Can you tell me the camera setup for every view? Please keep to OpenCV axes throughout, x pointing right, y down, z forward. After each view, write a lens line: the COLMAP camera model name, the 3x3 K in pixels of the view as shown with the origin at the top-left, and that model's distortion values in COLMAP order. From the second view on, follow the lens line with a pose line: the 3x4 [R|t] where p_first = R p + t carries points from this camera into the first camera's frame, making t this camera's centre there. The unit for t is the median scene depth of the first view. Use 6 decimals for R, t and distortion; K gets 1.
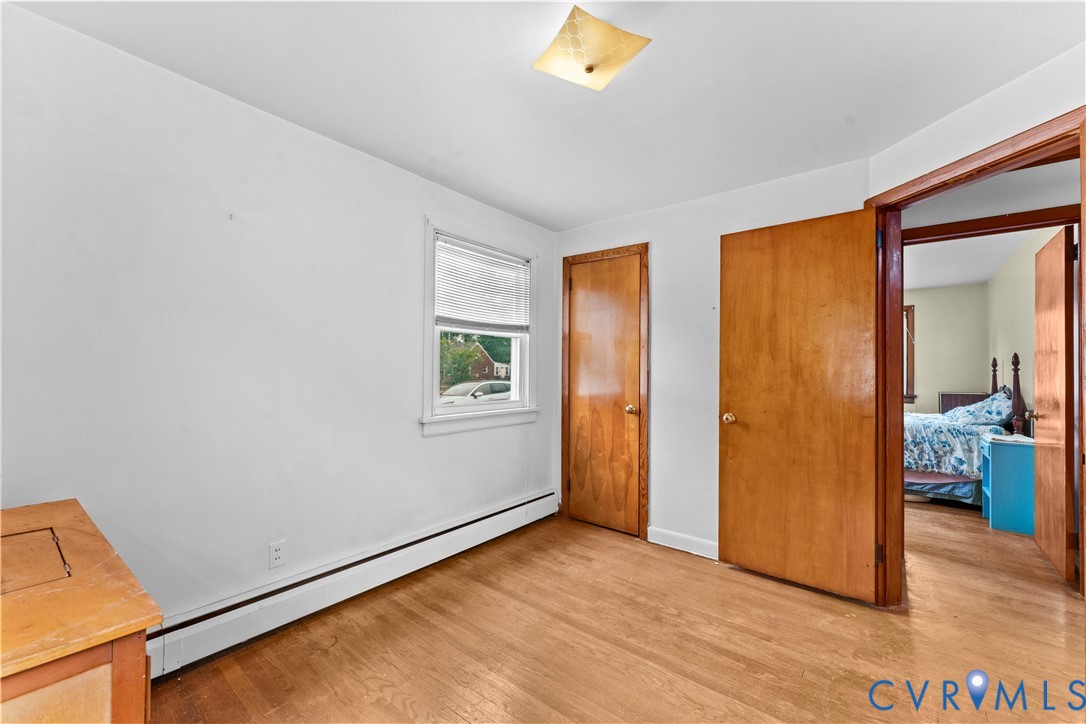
lens RADIAL K [[438.0, 0, 540.5], [0, 438.0, 366.4], [0, 0, 1]] dist [0.002089, -0.000732]
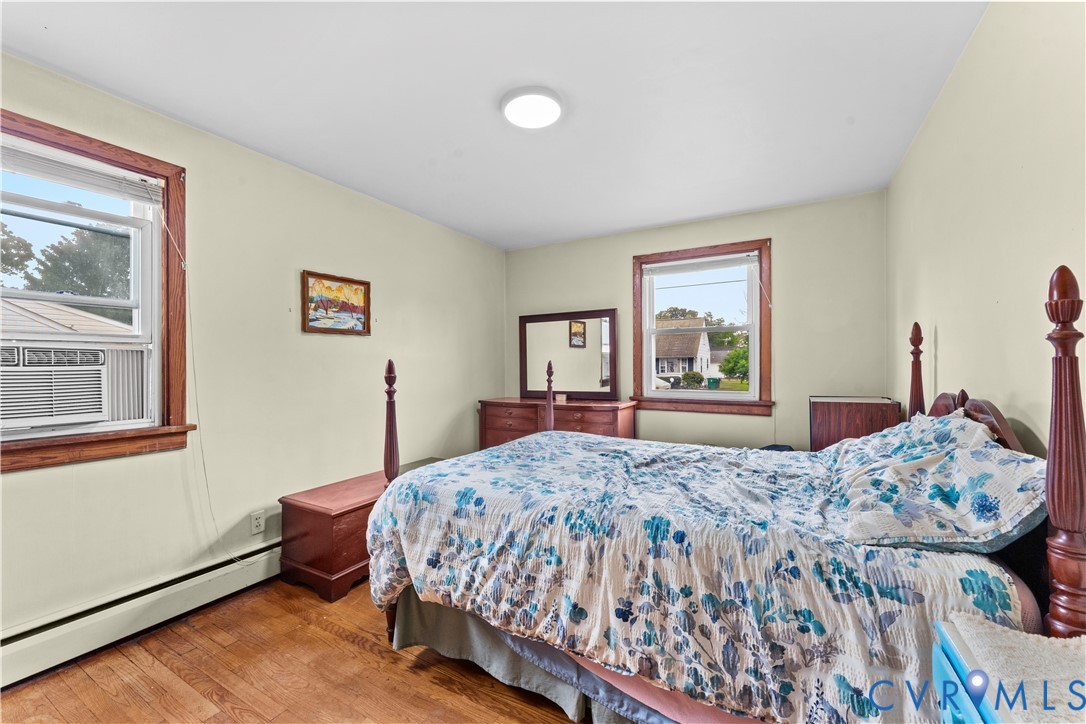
lens RADIAL K [[438.0, 0, 542.2], [0, 438.0, 366.7], [0, 0, 1]] dist [0.002089, -0.000732]
pose [[0.985810, -0.012763, 0.167377, 0.737102], [0.010324, 0.999828, 0.015434, 0.016153], [-0.167545, -0.013487, 0.985772, 0.782612]]
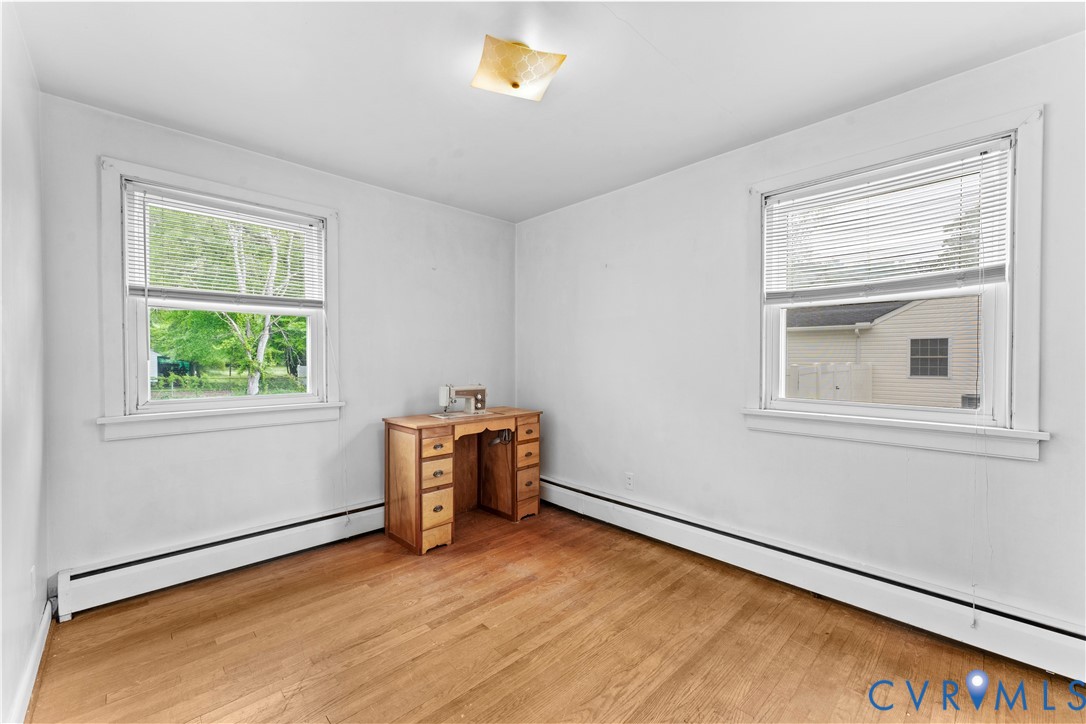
lens RADIAL K [[438.0, 0, 537.3], [0, 438.0, 363.3], [0, 0, 1]] dist [0.002089, -0.000732]
pose [[-0.133315, 0.003306, -0.991068, 0.478198], [0.006511, 0.999976, 0.002459, 0.012653], [0.991052, -0.006125, -0.133333, 0.469183]]
